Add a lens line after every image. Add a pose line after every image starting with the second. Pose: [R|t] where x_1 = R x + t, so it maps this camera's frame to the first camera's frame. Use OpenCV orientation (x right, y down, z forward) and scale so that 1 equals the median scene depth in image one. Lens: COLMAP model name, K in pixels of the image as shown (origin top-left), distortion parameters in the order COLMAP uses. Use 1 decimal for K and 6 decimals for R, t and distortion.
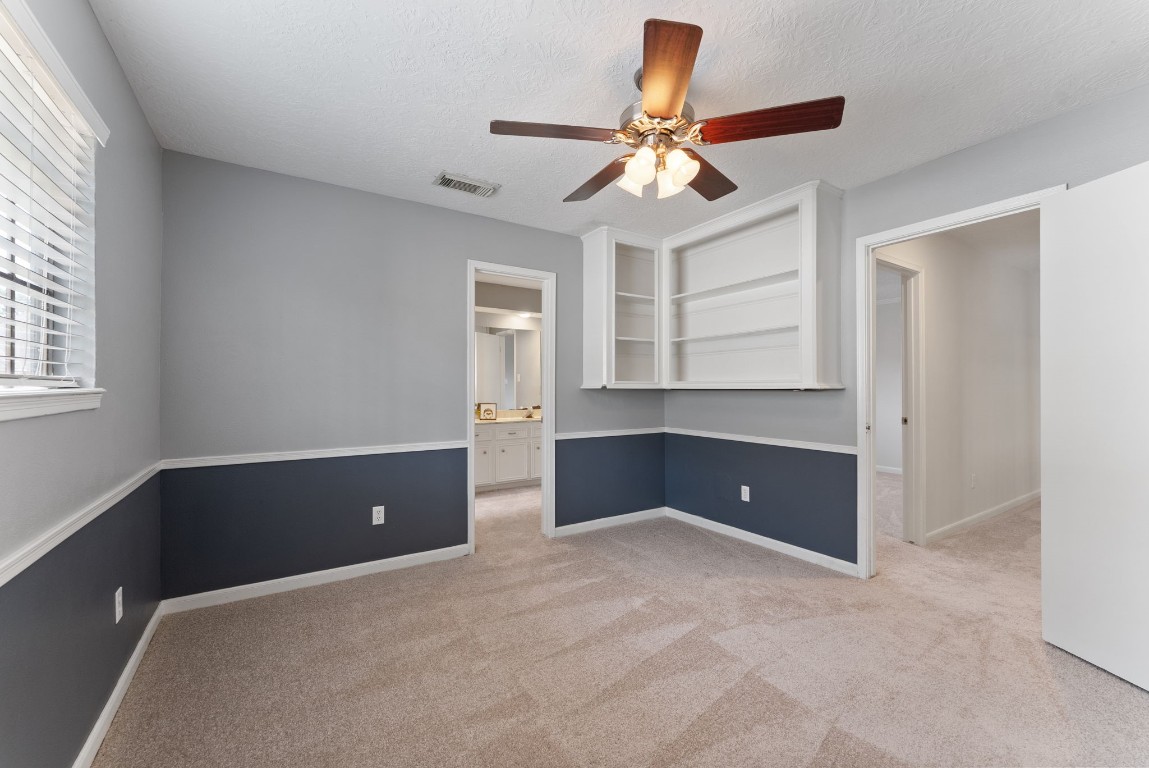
lens RADIAL K [[470.7, 0, 579.0], [0, 470.7, 386.6], [0, 0, 1]] dist [0.002494, 0.000456]
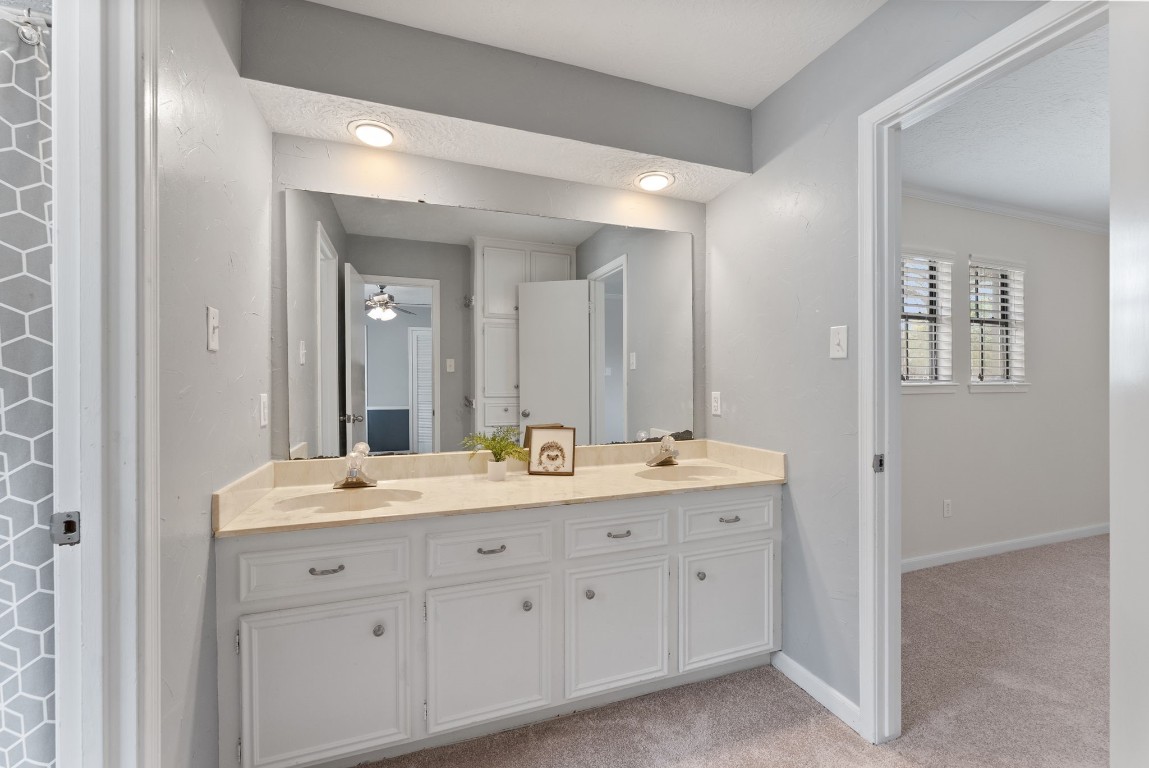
lens RADIAL K [[470.7, 0, 577.5], [0, 470.7, 383.4], [0, 0, 1]] dist [0.002494, 0.000456]
pose [[0.973765, -0.005186, -0.227497, -0.088268], [0.006660, 0.999961, 0.005715, 0.000038], [0.227459, -0.007080, 0.973762, 0.626590]]
